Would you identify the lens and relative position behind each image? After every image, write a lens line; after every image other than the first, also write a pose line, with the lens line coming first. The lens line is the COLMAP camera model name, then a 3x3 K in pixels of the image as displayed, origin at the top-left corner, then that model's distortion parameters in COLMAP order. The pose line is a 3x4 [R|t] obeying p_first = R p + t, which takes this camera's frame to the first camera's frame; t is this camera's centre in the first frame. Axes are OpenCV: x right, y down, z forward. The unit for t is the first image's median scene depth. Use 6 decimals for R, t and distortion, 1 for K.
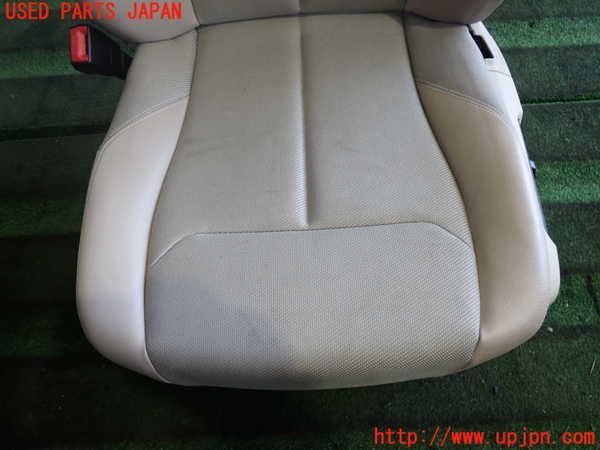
lens RADIAL K [[526.6, 0, 303.0], [0, 526.6, 240.8], [0, 0, 1]] dist [0.003964, -0.007072]
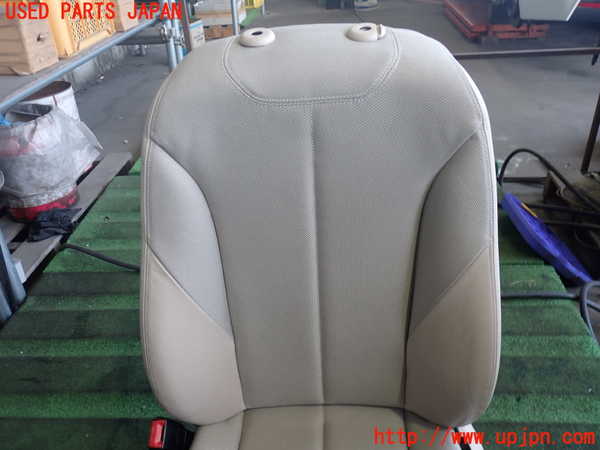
lens RADIAL K [[526.6, 0, 299.8], [0, 526.6, 226.7], [0, 0, 1]] dist [0.003964, -0.007072]
pose [[0.996450, 0.037666, -0.075290, 0.016598], [-0.069775, 0.869895, -0.488276, -0.176971], [0.047103, 0.491796, 0.869435, -0.359438]]
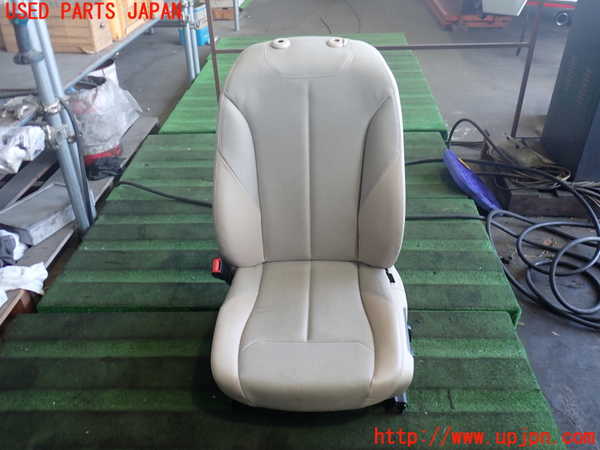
lens RADIAL K [[526.6, 0, 297.4], [0, 526.6, 224.7], [0, 0, 1]] dist [0.003964, -0.007072]
pose [[0.996906, 0.057647, -0.053437, 0.047554], [-0.075790, 0.885226, -0.458946, 0.459935], [0.020847, 0.461576, 0.886856, -1.035708]]
